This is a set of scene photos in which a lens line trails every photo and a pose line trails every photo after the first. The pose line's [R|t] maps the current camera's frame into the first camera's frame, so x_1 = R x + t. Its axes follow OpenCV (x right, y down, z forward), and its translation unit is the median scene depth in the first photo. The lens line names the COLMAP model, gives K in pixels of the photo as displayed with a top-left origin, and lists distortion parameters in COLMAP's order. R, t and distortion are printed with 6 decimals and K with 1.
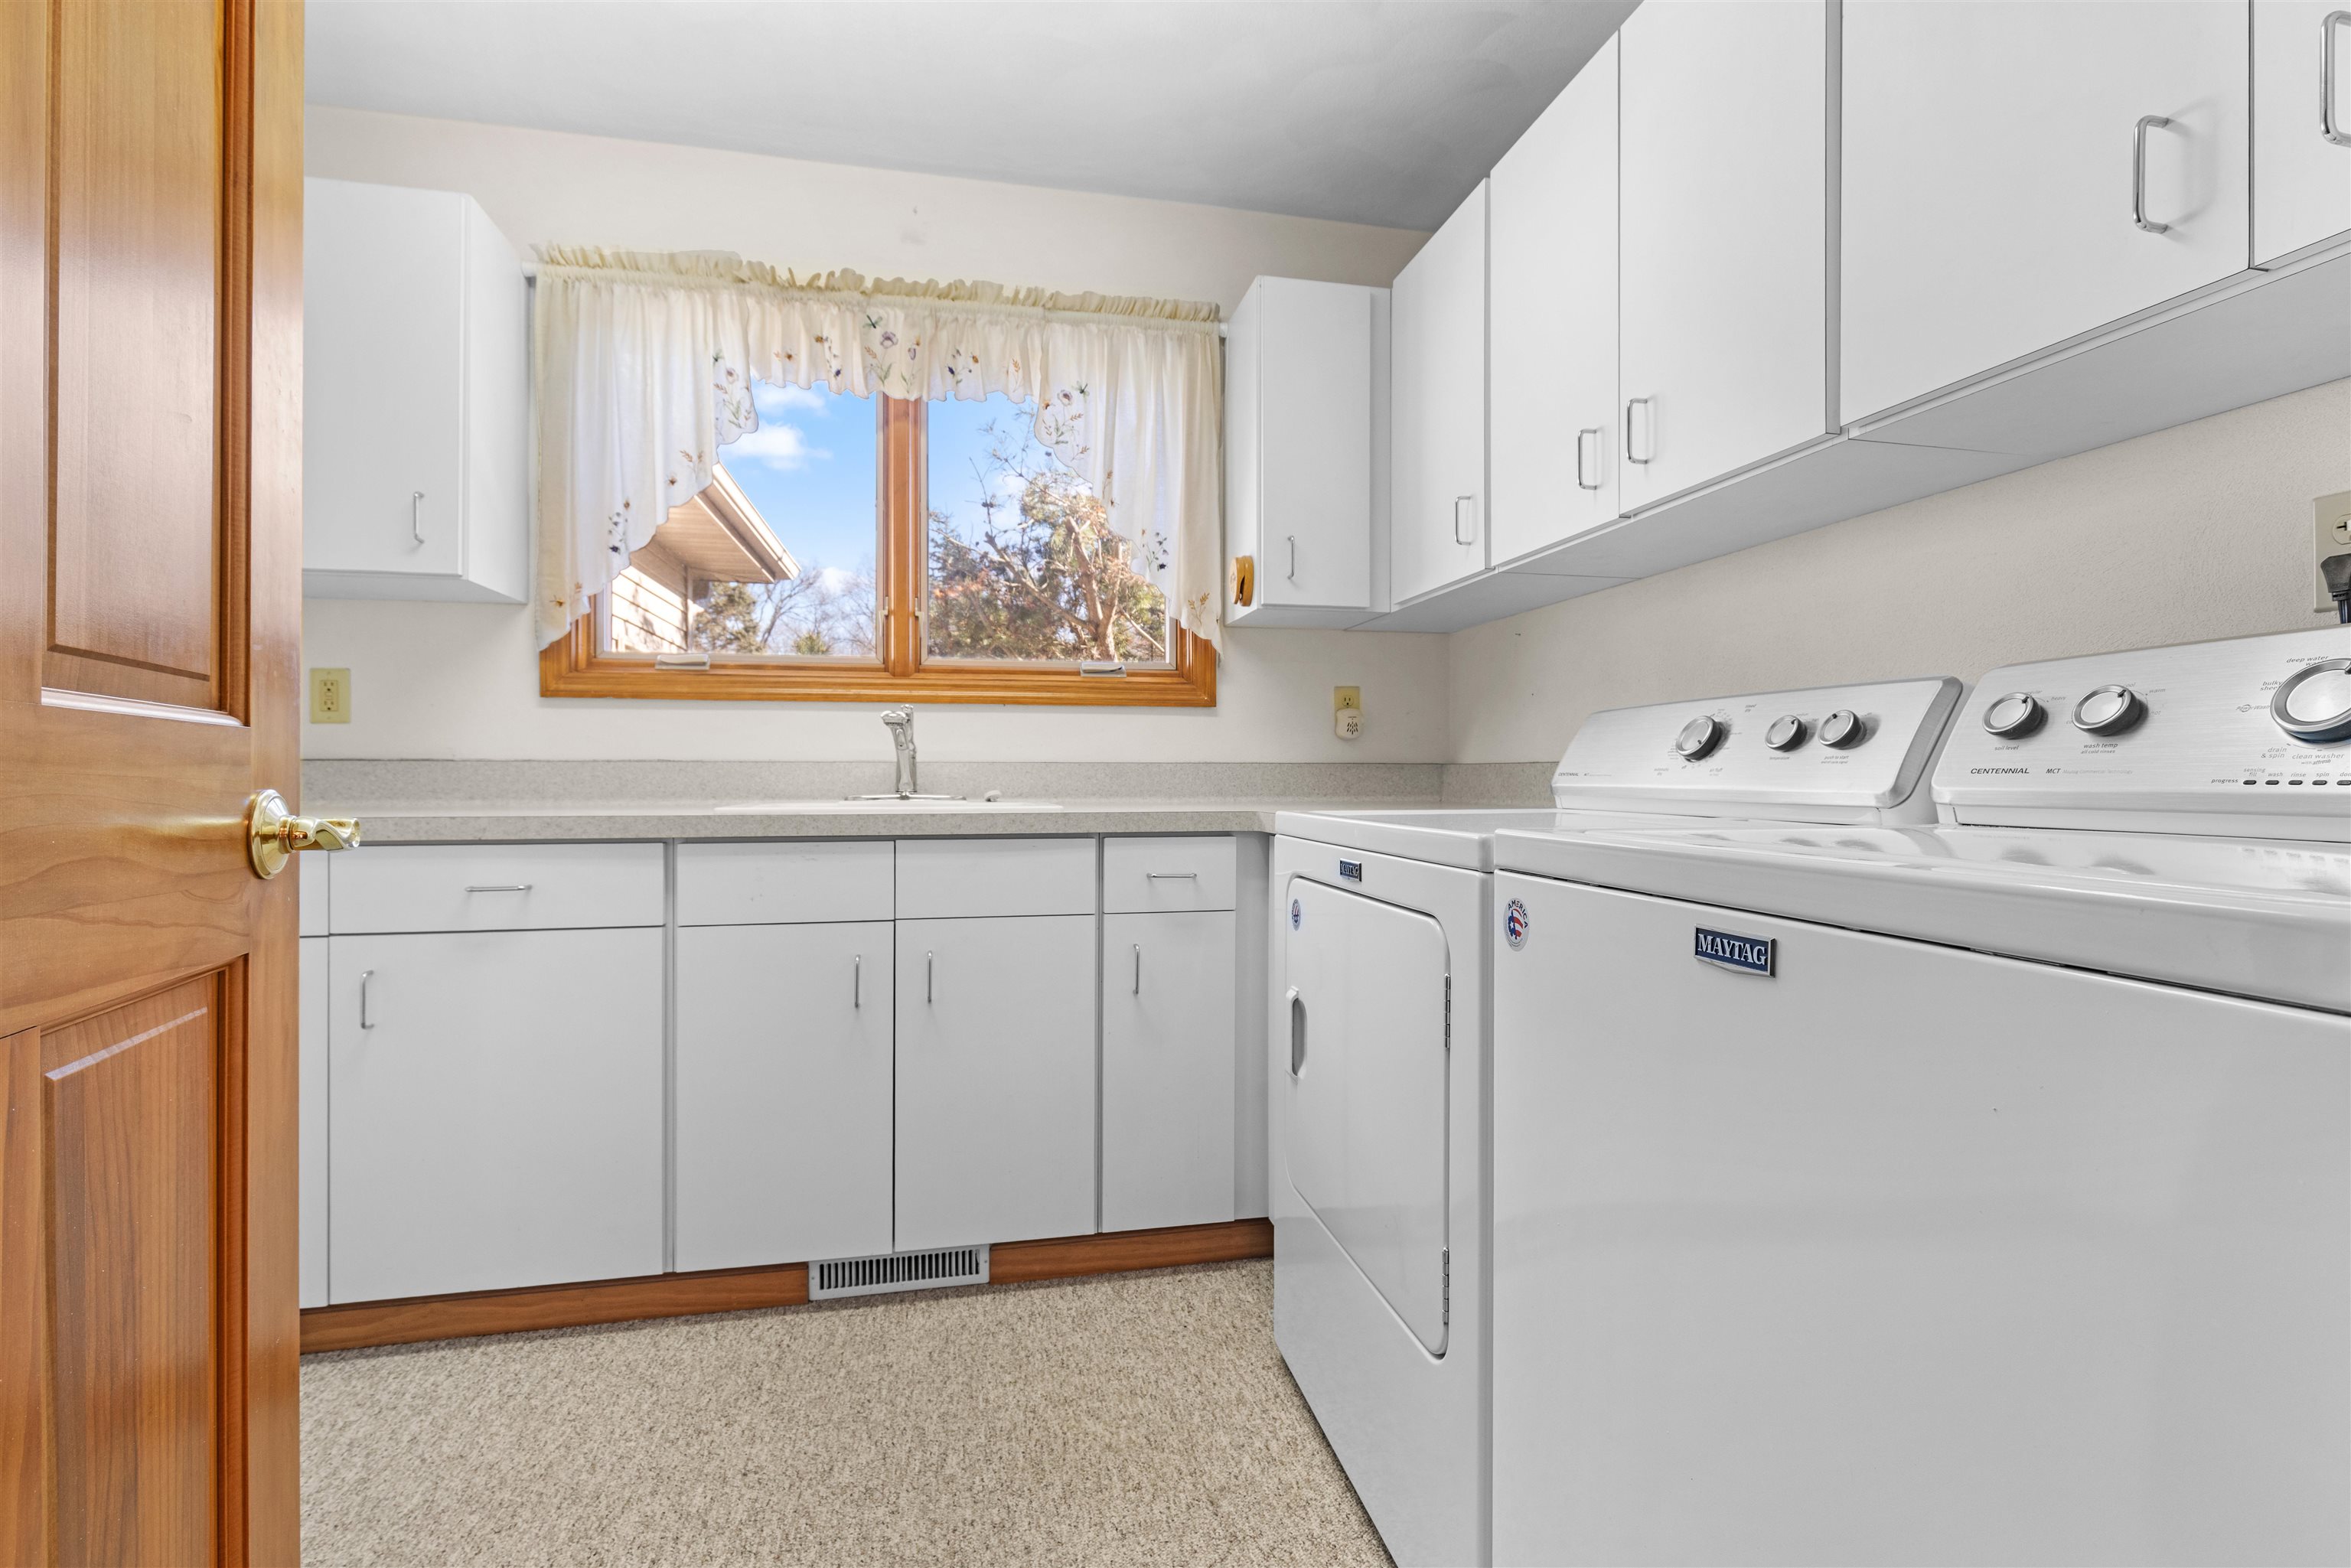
lens RADIAL K [[1071.9, 0, 1183.0], [0, 1071.9, 777.1], [0, 0, 1]] dist [0.005211, 0.000492]
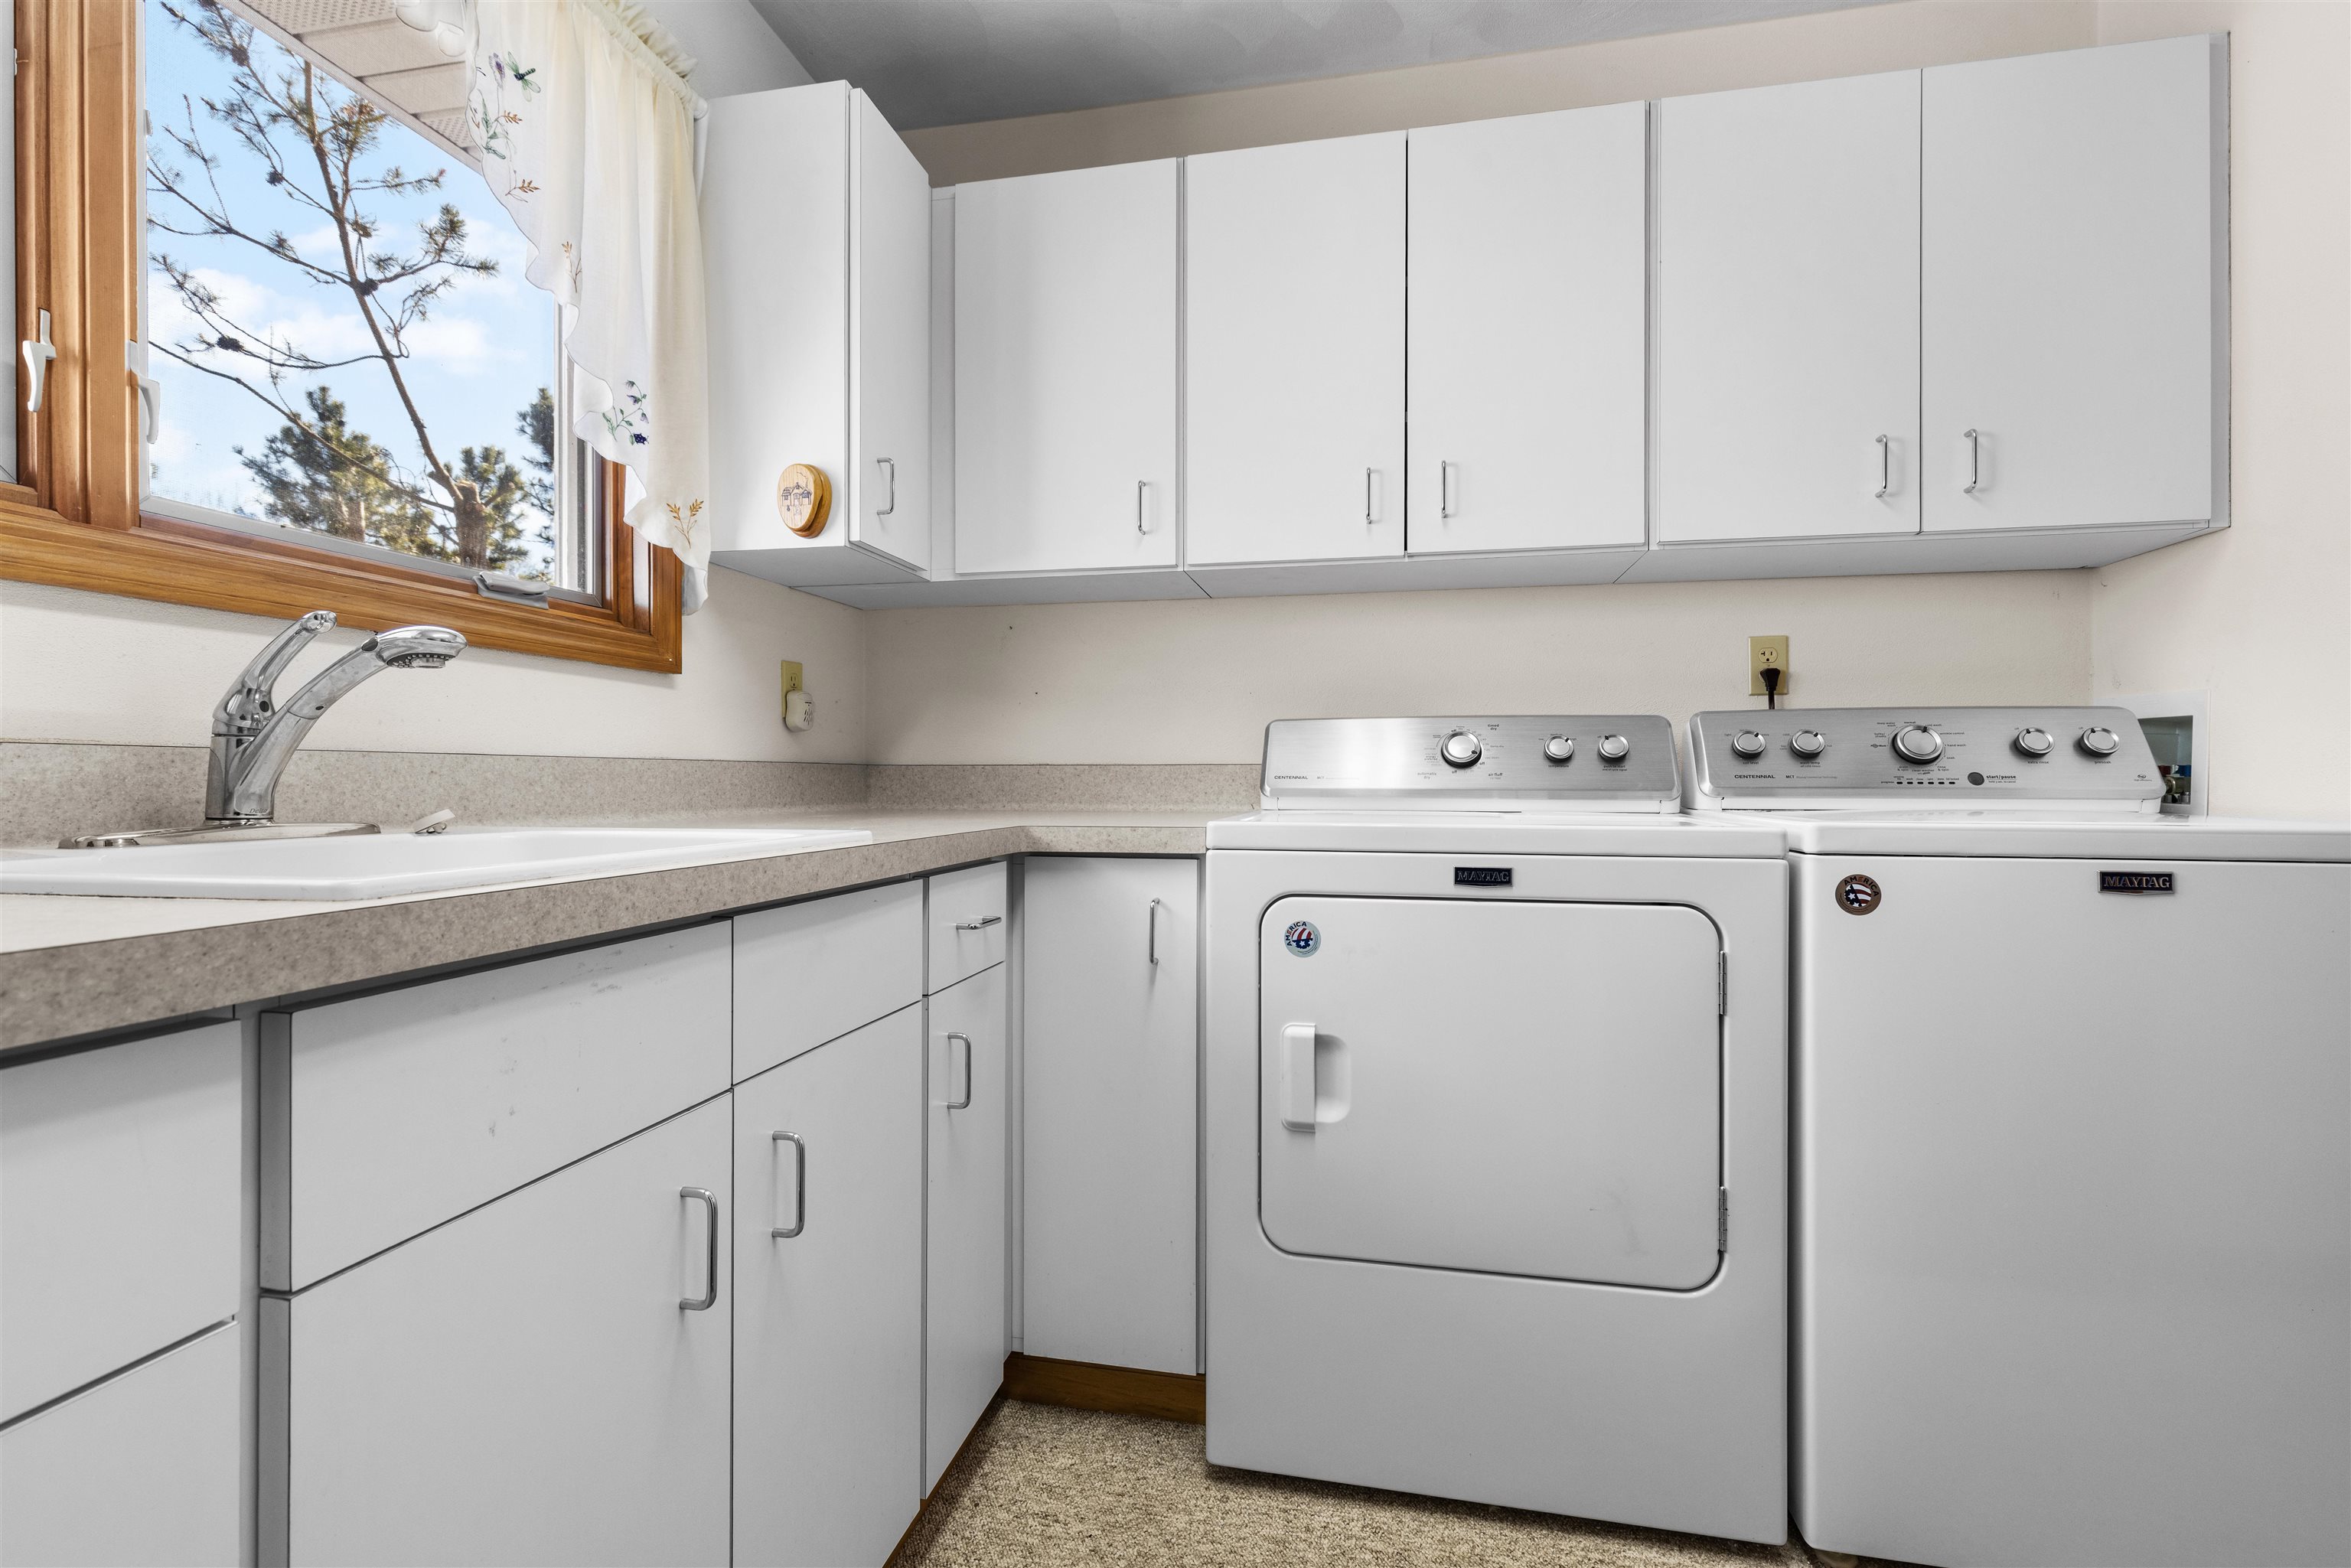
lens RADIAL K [[1071.9, 0, 1176.9], [0, 1071.9, 784.1], [0, 0, 1]] dist [0.005211, 0.000492]
pose [[0.409835, -0.005913, 0.912140, -0.460444], [0.001077, 0.999981, 0.005999, -0.001544], [-0.912159, -0.001476, 0.409834, 0.469595]]
